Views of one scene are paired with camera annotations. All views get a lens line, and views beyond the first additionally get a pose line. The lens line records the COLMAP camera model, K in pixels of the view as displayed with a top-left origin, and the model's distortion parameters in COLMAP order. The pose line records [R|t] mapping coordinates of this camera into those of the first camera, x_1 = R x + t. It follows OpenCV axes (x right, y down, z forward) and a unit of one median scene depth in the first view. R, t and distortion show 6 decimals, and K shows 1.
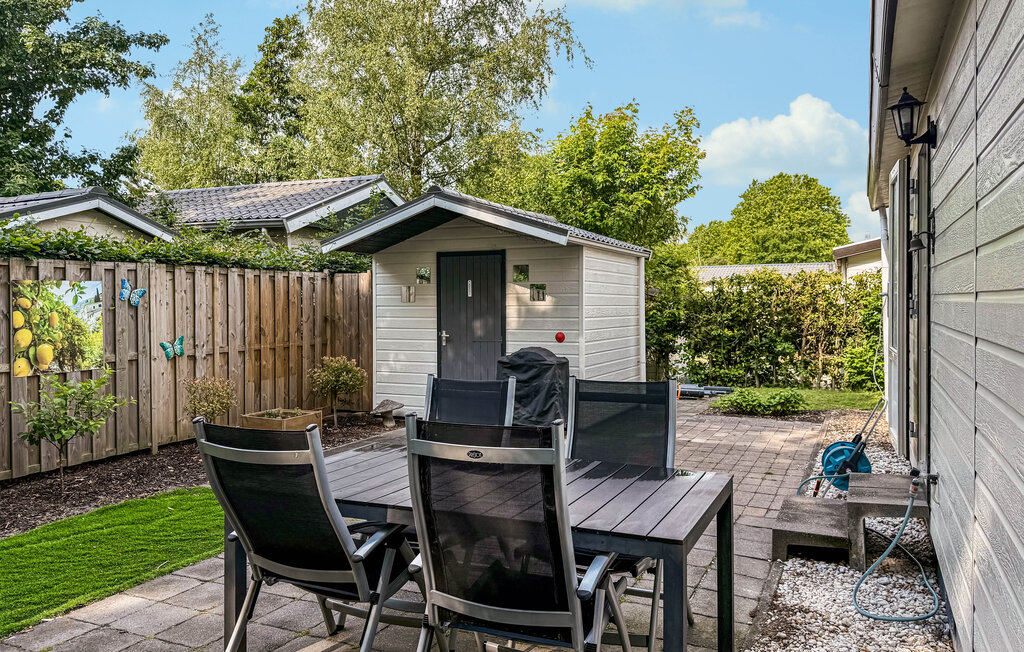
lens RADIAL K [[715.4, 0, 513.4], [0, 715.4, 308.9], [0, 0, 1]] dist [0.005222, 0.000616]
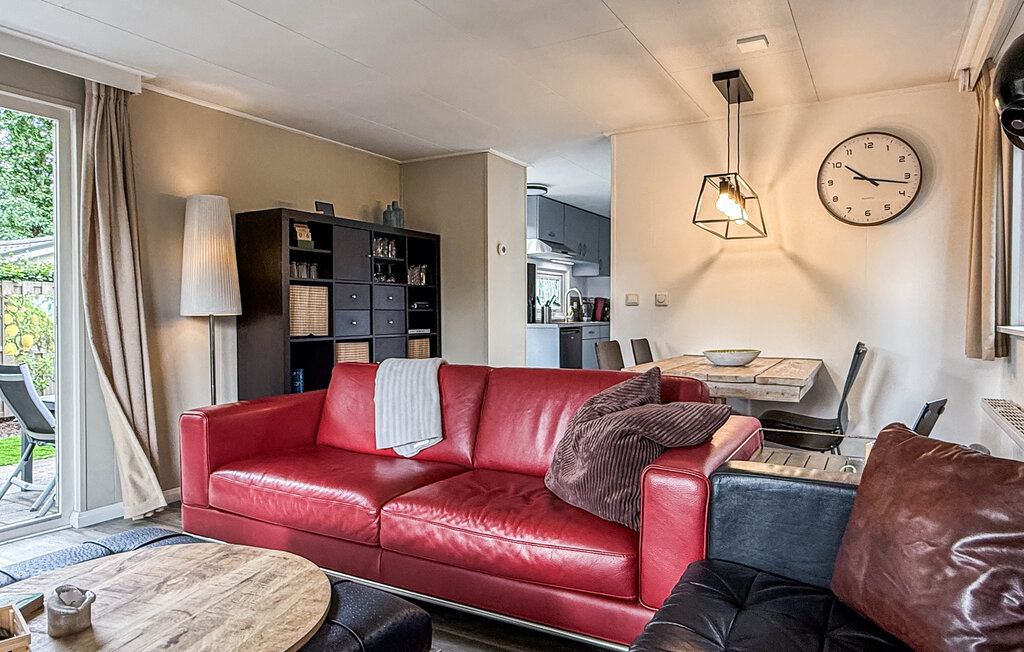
lens RADIAL K [[628.6, 0, 513.8], [0, 628.6, 321.0], [0, 0, 1]] dist [0.004126, 0.000383]
pose [[0.997308, 0.002892, -0.073263, 0.513596], [-0.002545, 0.999985, 0.004832, 0.008565], [0.073276, -0.004633, 0.997301, -0.311451]]
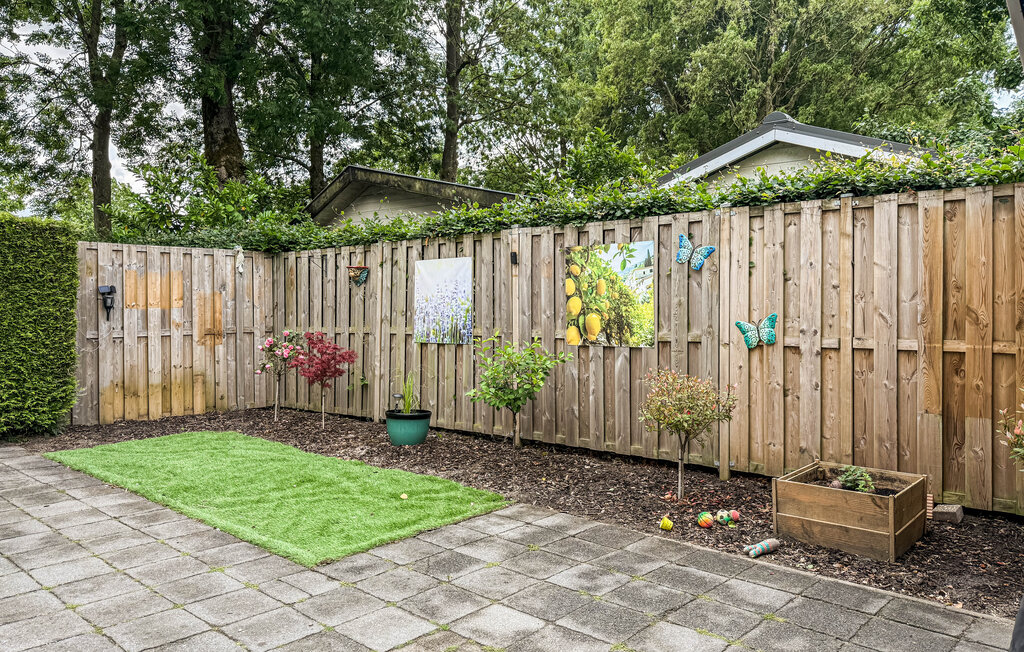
lens RADIAL K [[715.4, 0, 513.4], [0, 715.4, 308.9], [0, 0, 1]] dist [0.005222, 0.000616]
pose [[-0.289577, 0.010385, -0.957098, 0.260516], [-0.006571, 0.999896, 0.012837, 0.030875], [0.957132, 0.010006, -0.289479, 1.131833]]
